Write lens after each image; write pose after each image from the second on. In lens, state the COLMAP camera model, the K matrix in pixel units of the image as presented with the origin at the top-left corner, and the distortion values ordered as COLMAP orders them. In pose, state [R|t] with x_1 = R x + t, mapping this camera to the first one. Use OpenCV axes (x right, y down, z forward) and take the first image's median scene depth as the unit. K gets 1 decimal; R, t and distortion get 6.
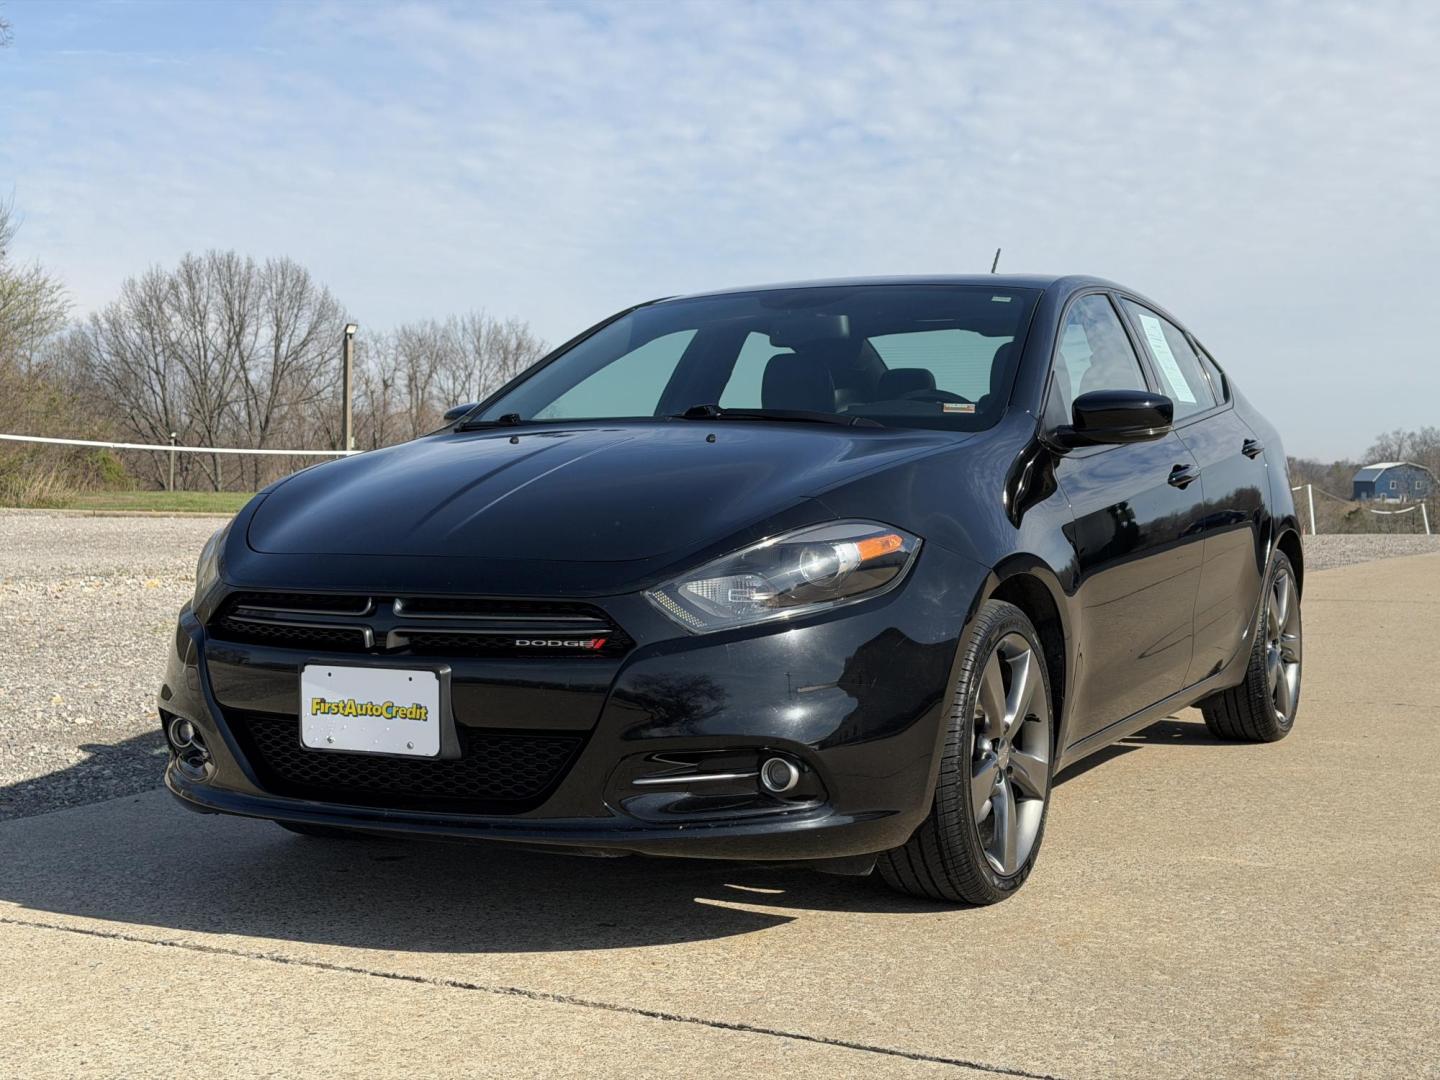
lens RADIAL K [[2054.8, 0, 726.3], [0, 2054.8, 511.5], [0, 0, 1]] dist [0.143004, -0.049672]
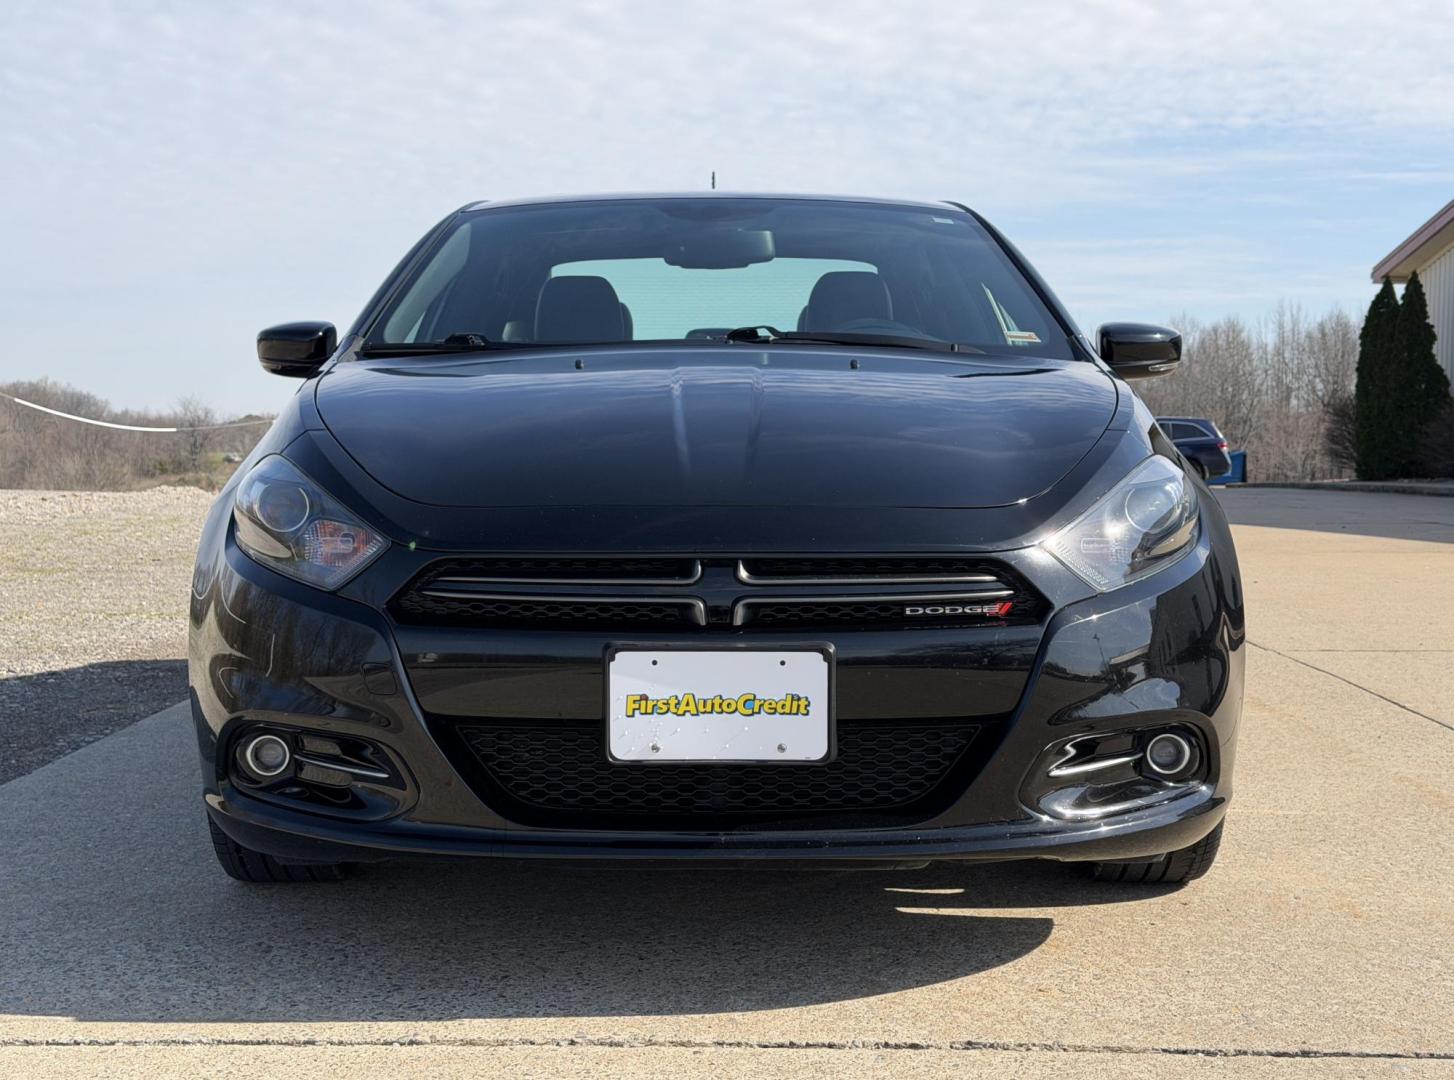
lens RADIAL K [[2071.7, 0, 727.0], [0, 2071.7, 540.0], [0, 0, 1]] dist [0.158560, -0.110976]
pose [[0.880717, -0.022999, 0.473084, -0.528665], [0.008279, 0.999415, 0.033174, 0.008737], [-0.473570, -0.025300, 0.880393, 0.317702]]
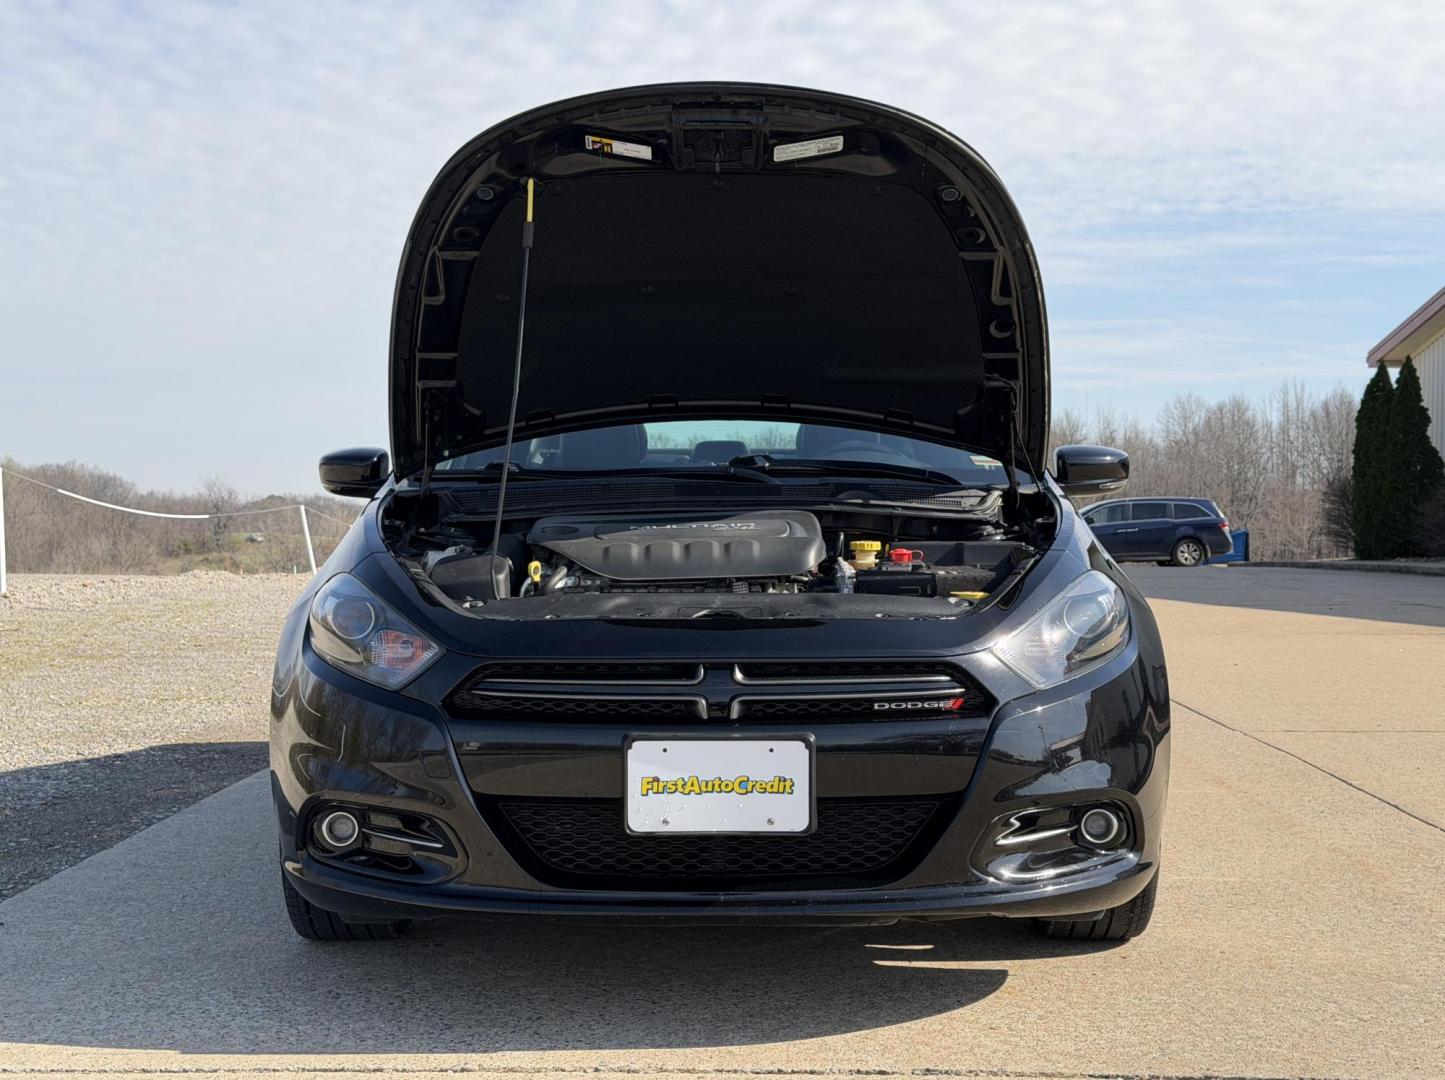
lens RADIAL K [[2062.0, 0, 728.8], [0, 2062.0, 511.4], [0, 0, 1]] dist [0.143004, -0.049672]
pose [[0.883632, -0.002063, 0.468178, -0.595708], [0.011221, 0.999796, -0.016773, -0.011225], [-0.468048, 0.020074, 0.883475, 0.176404]]
